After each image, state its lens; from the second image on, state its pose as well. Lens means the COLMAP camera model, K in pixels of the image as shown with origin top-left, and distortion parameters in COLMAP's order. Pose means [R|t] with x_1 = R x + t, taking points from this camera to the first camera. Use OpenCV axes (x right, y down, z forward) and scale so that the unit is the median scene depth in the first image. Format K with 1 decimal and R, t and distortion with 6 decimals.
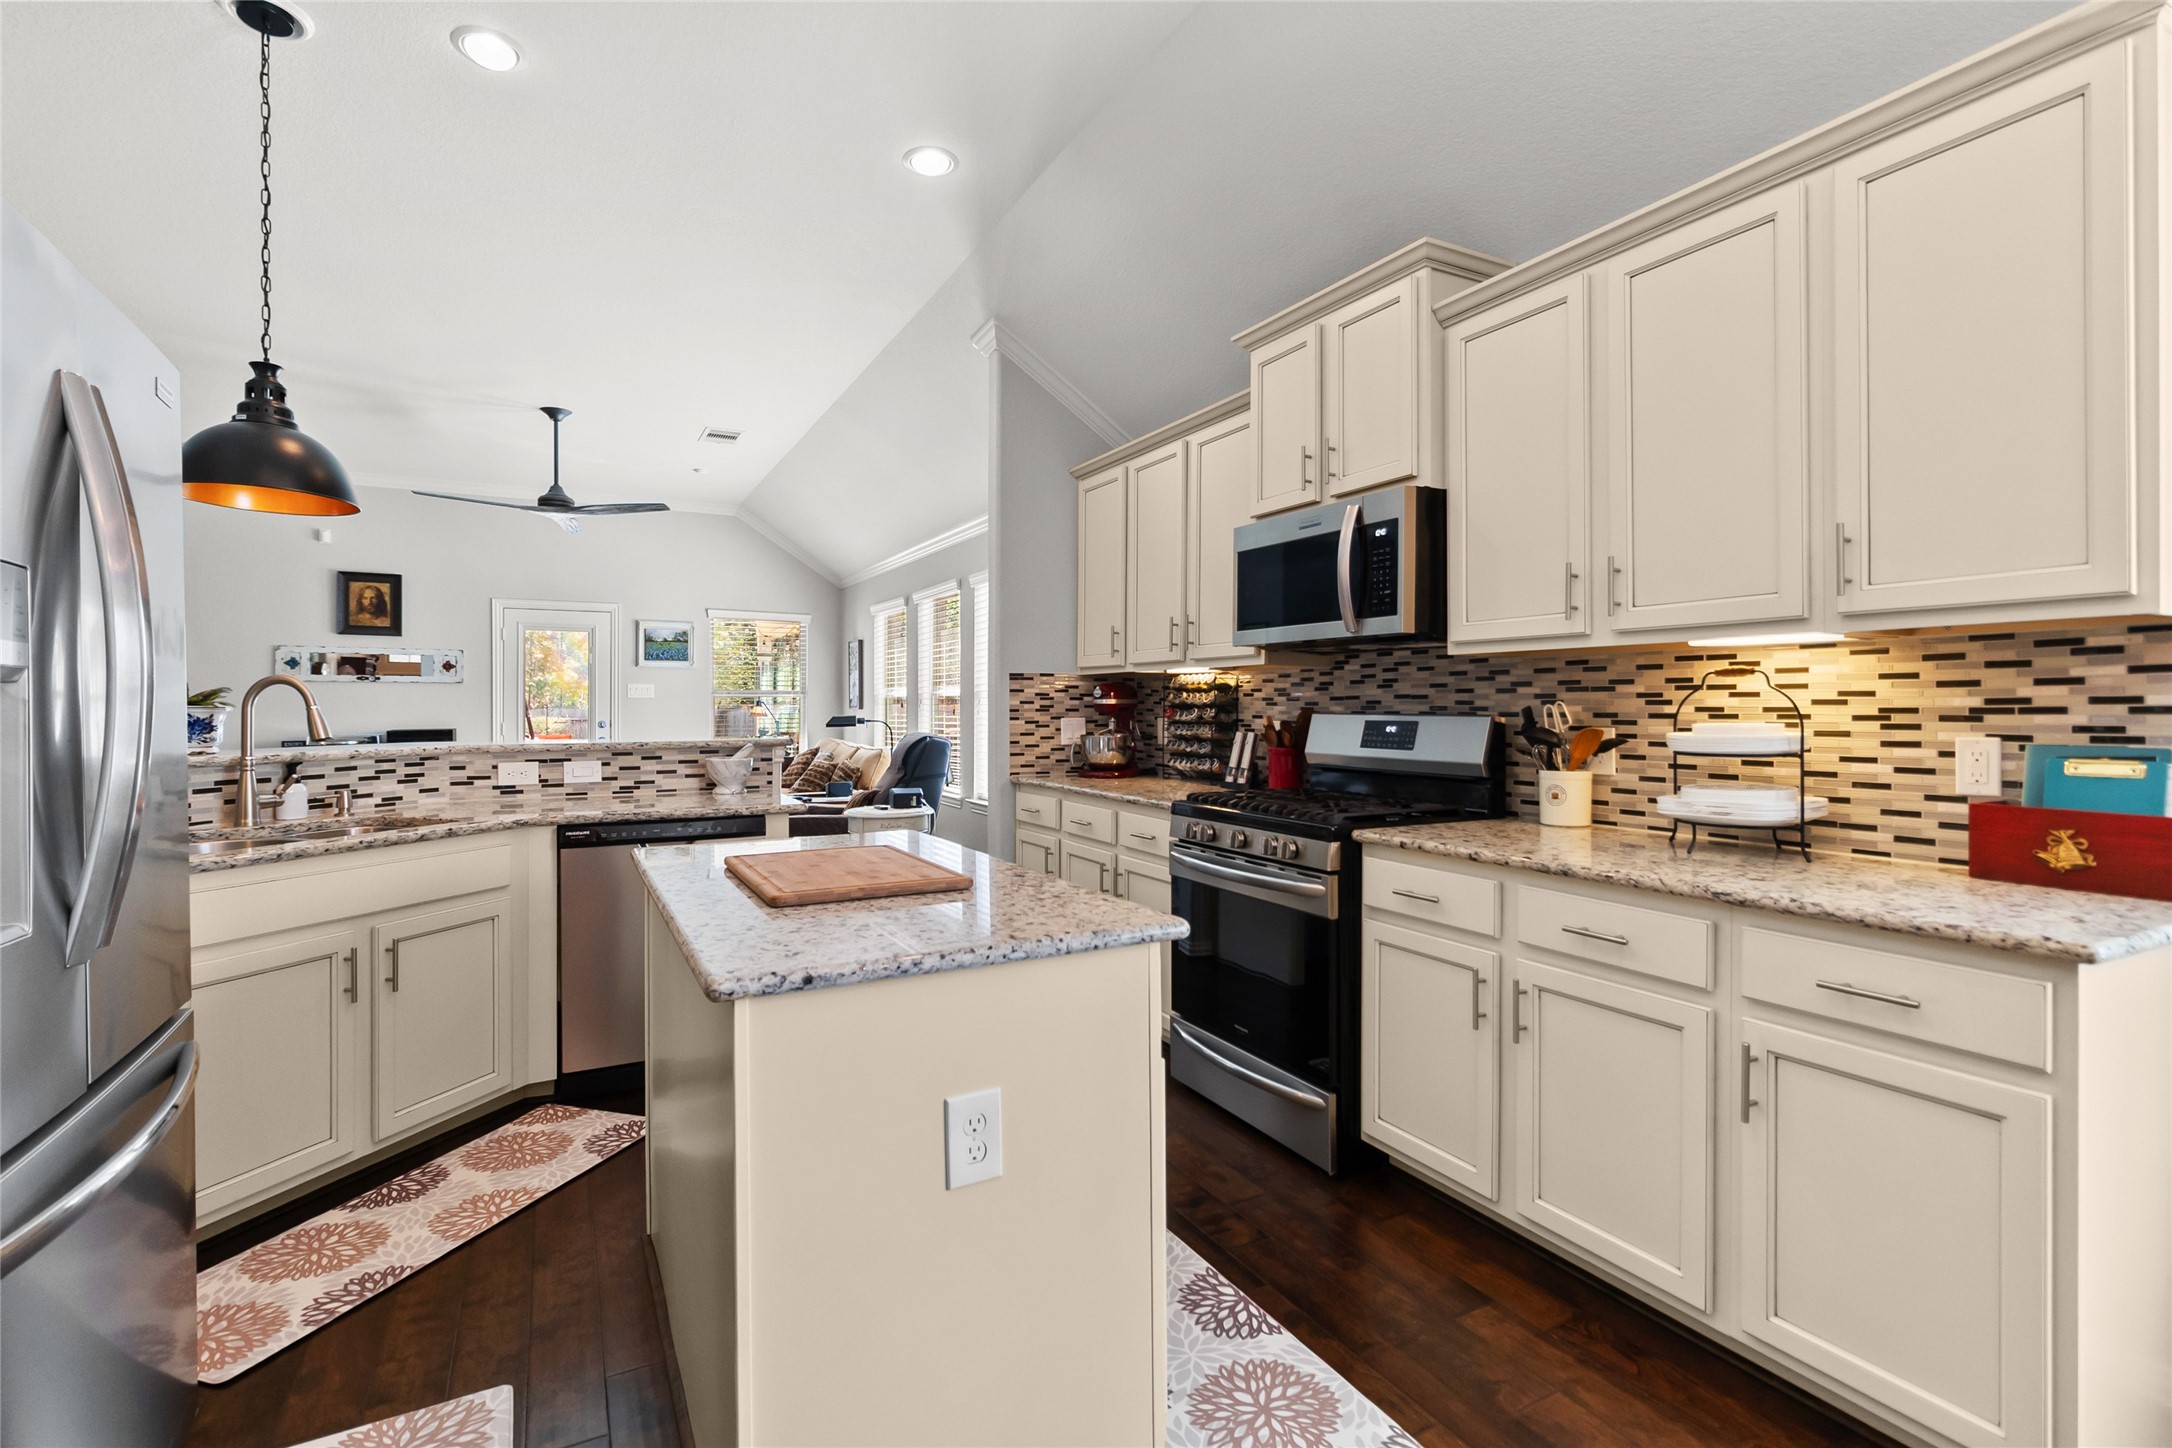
lens RADIAL K [[1001.1, 0, 1083.9], [0, 1001.1, 703.5], [0, 0, 1]] dist [-0.001977, 0.001839]
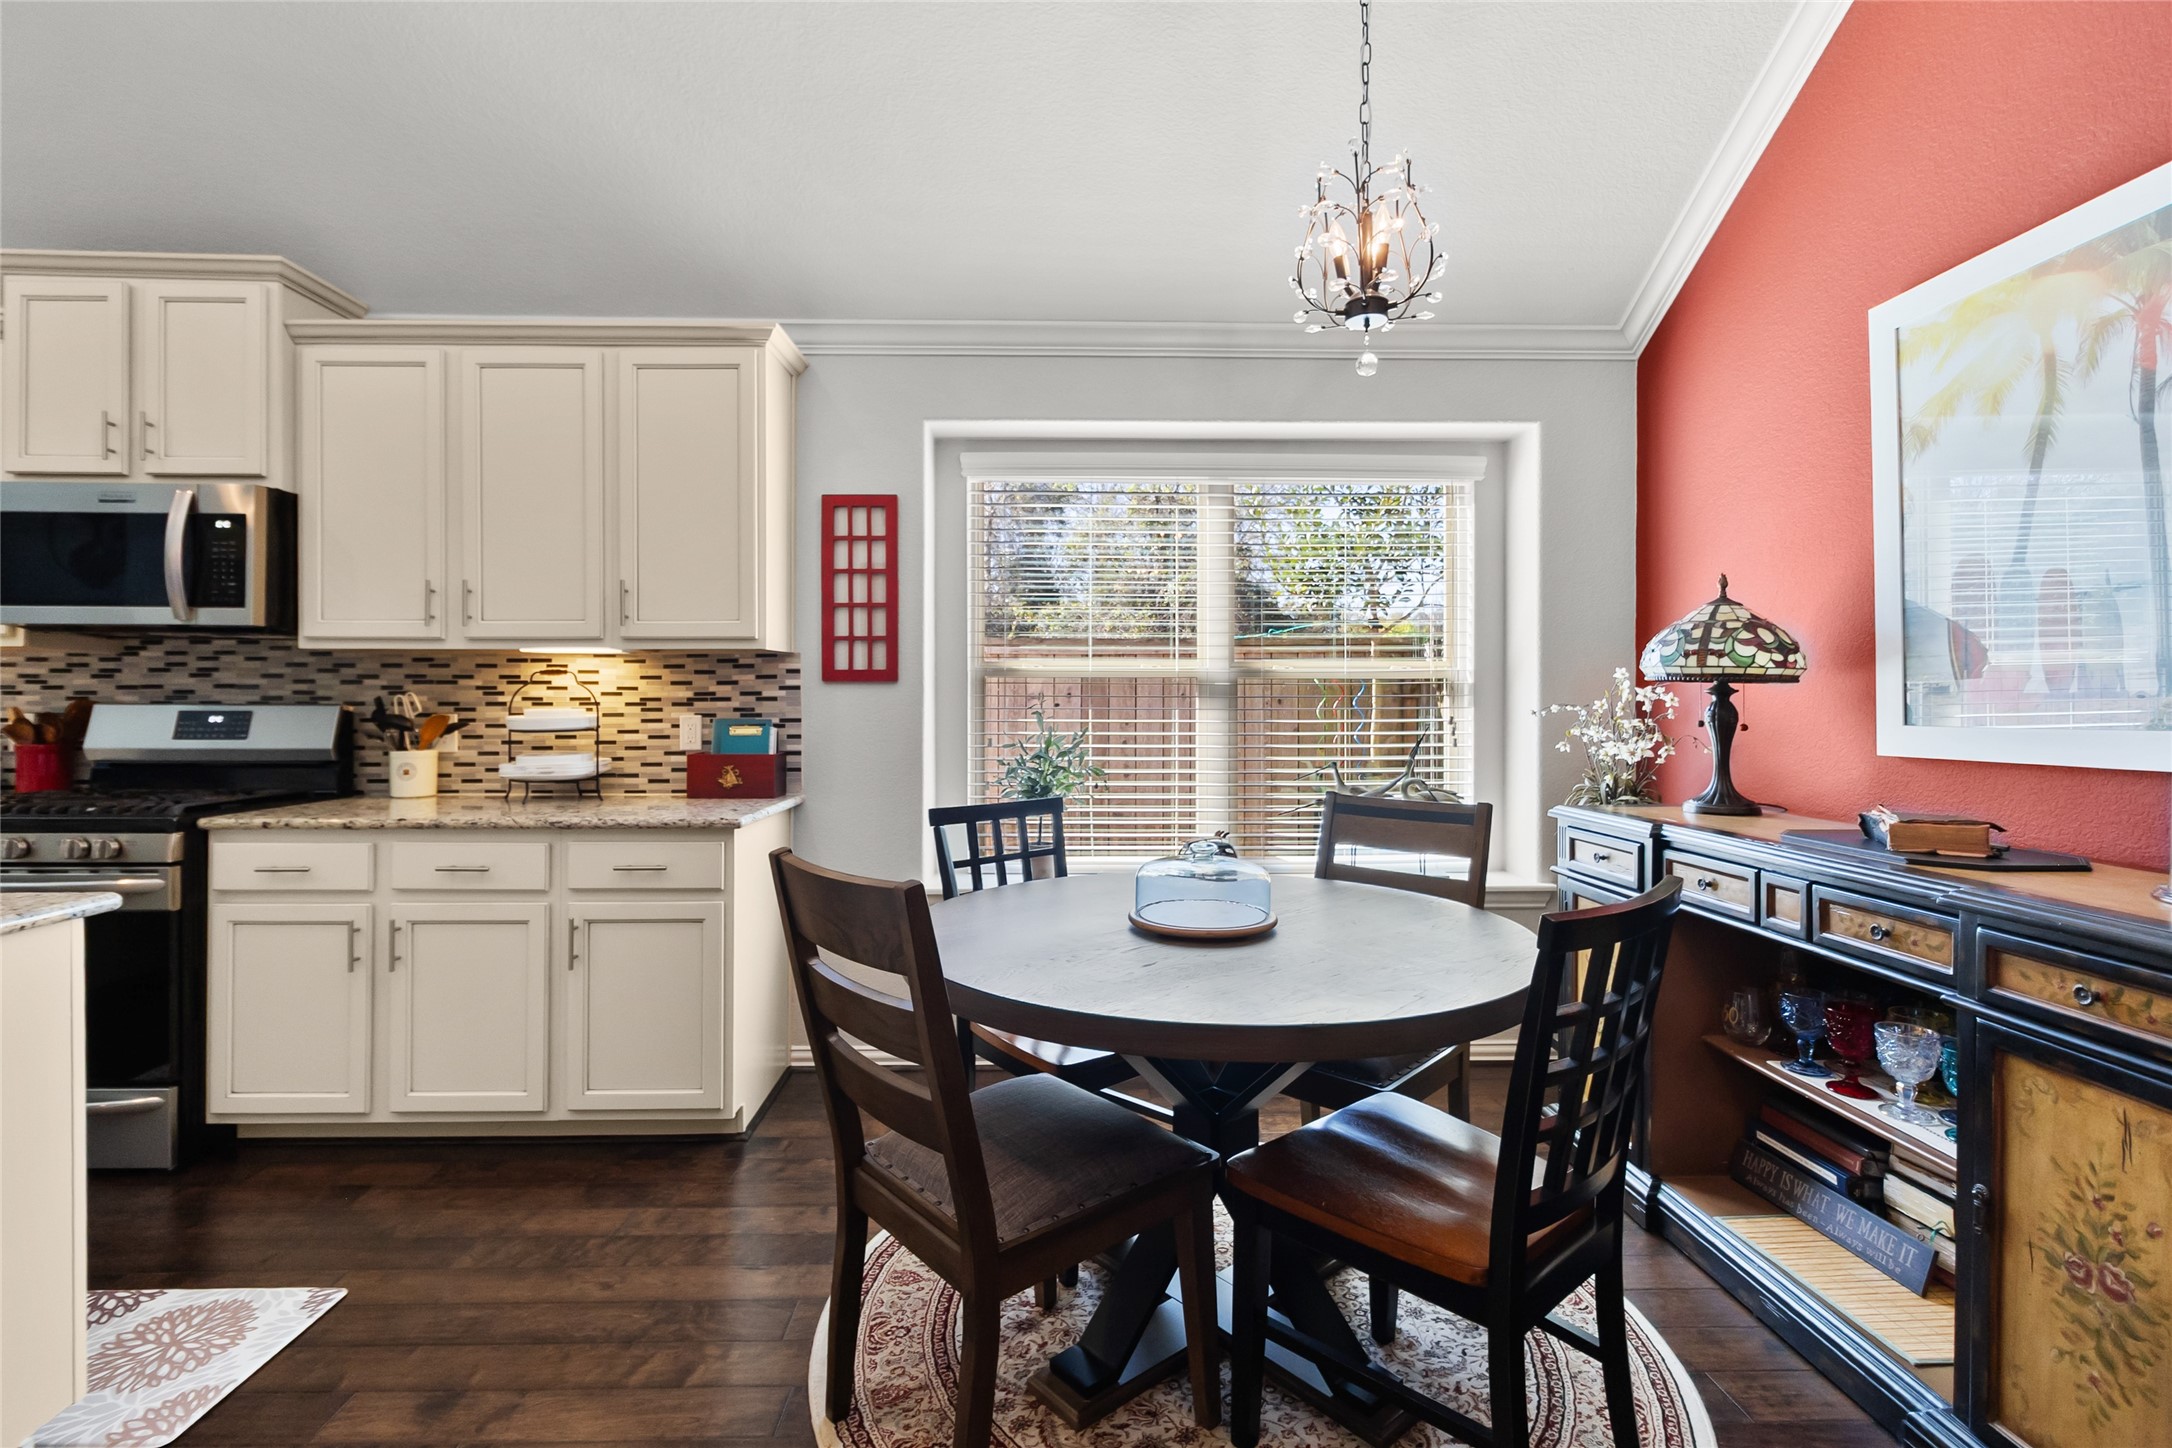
lens RADIAL K [[1001.1, 0, 1061.6], [0, 1001.1, 695.9], [0, 0, 1]] dist [-0.001977, 0.001839]
pose [[0.456493, 0.003126, 0.889722, -0.197539], [-0.004473, 0.999989, -0.001219, 0.000293], [-0.889716, -0.003423, 0.456502, -0.199309]]
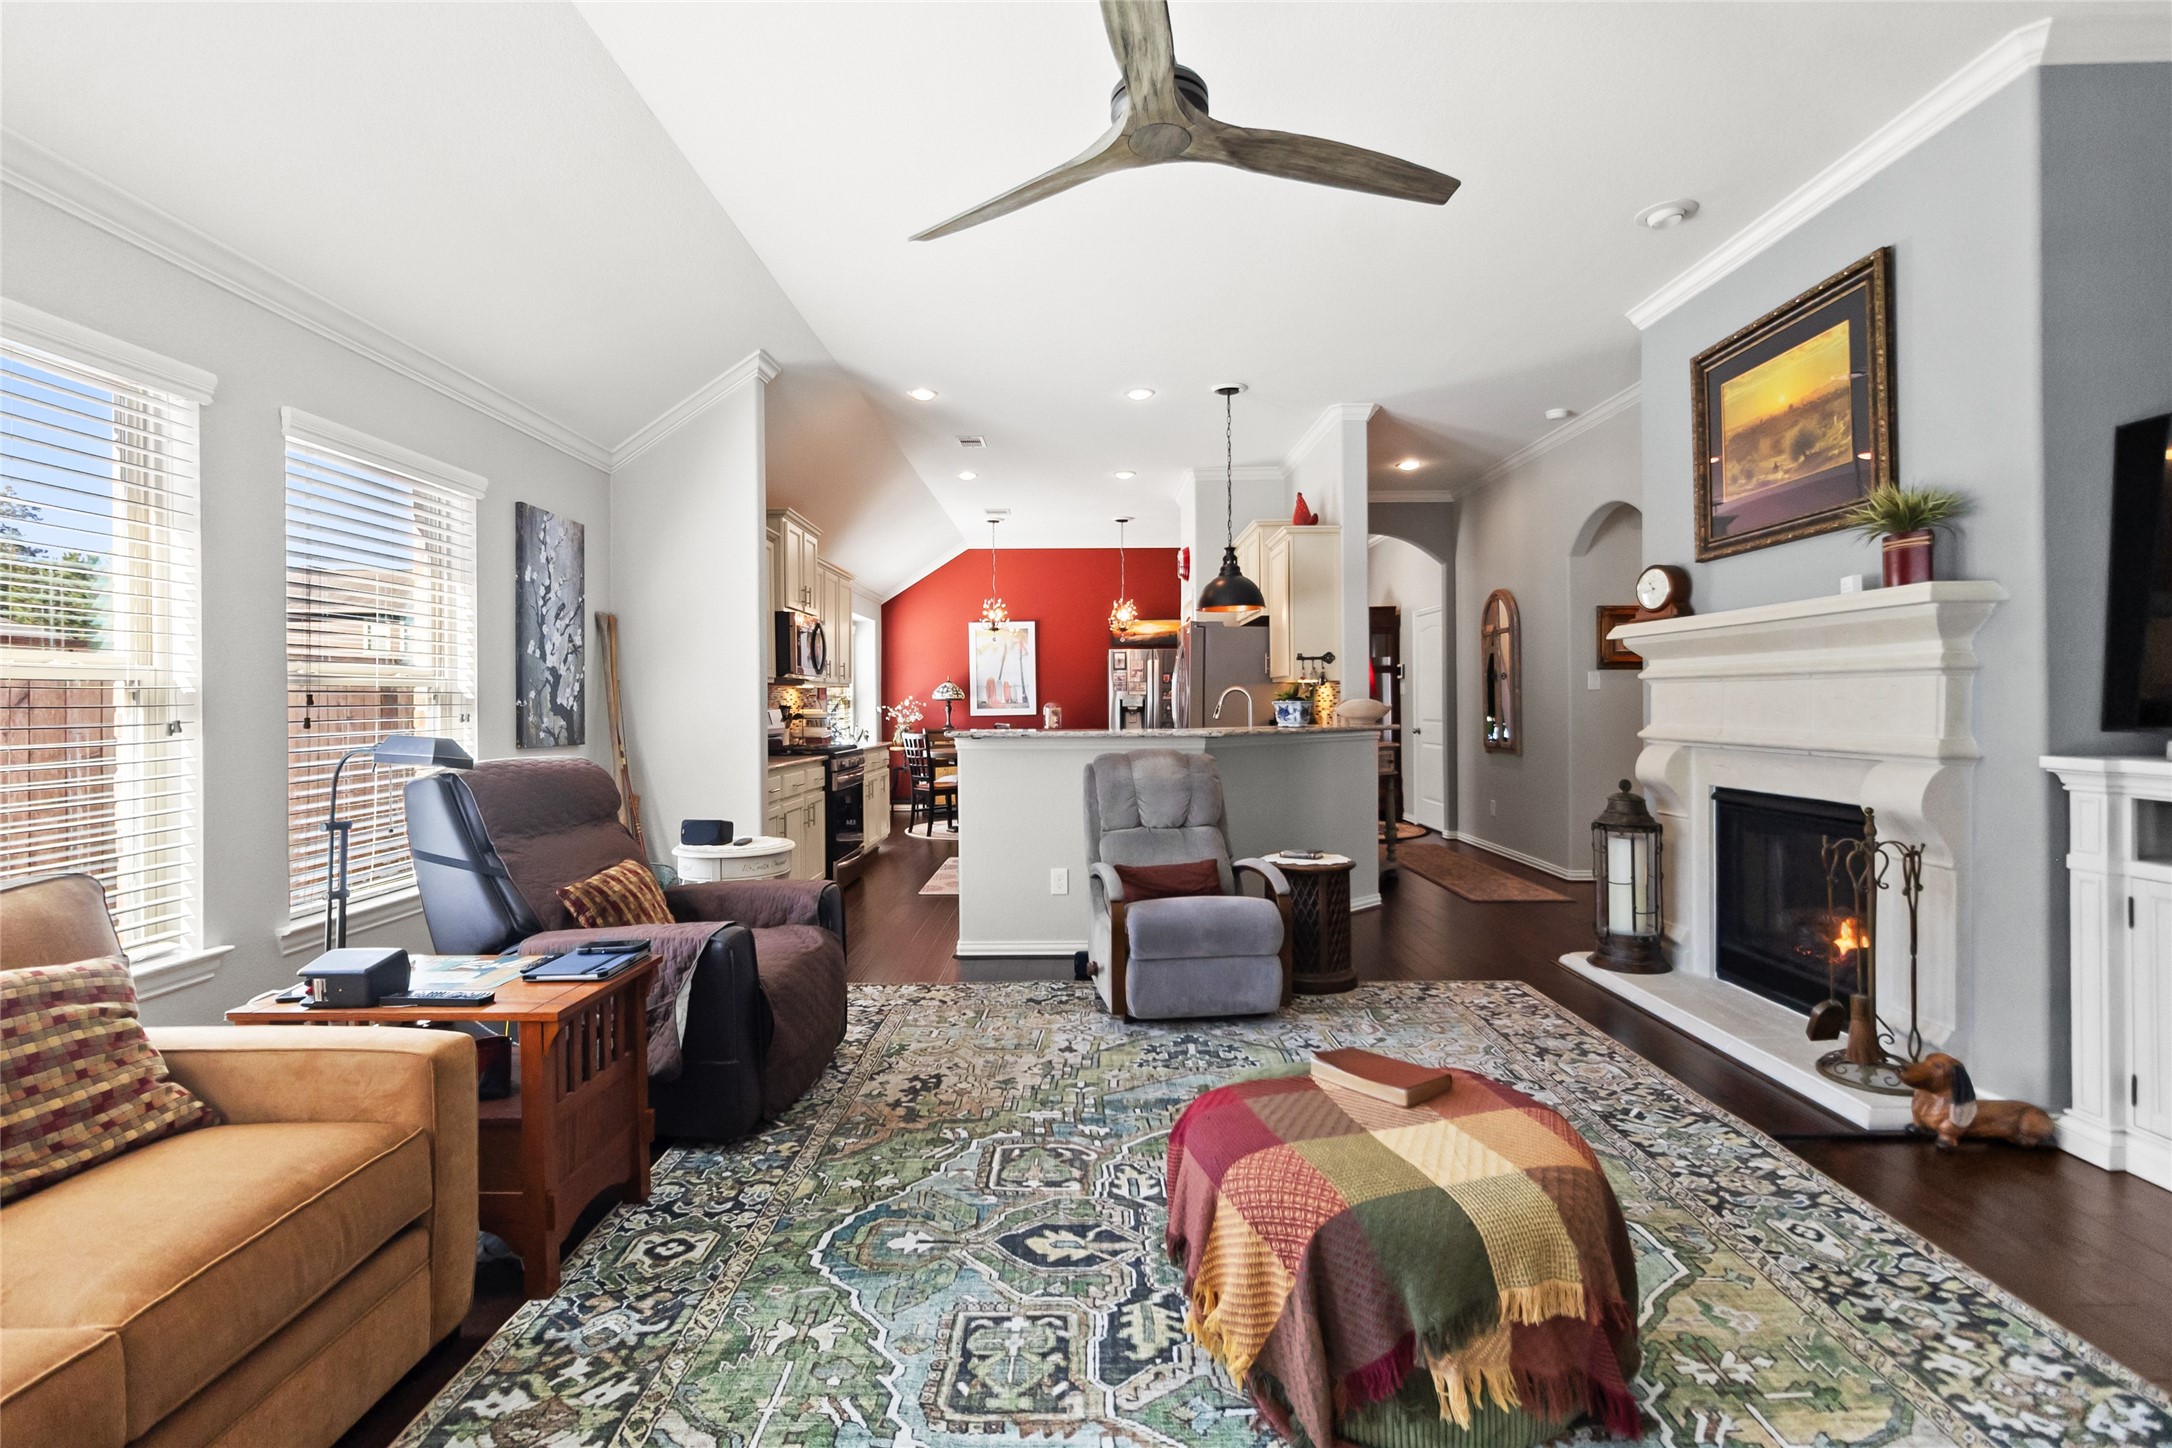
lens RADIAL K [[1001.1, 0, 1075.8], [0, 1001.1, 702.9], [0, 0, 1]] dist [-0.001977, 0.001839]
pose [[-0.879476, 0.006443, 0.475899, -1.338819], [0.006454, 0.999978, -0.001611, 0.006497], [-0.475899, 0.001655, -0.879498, 2.651491]]
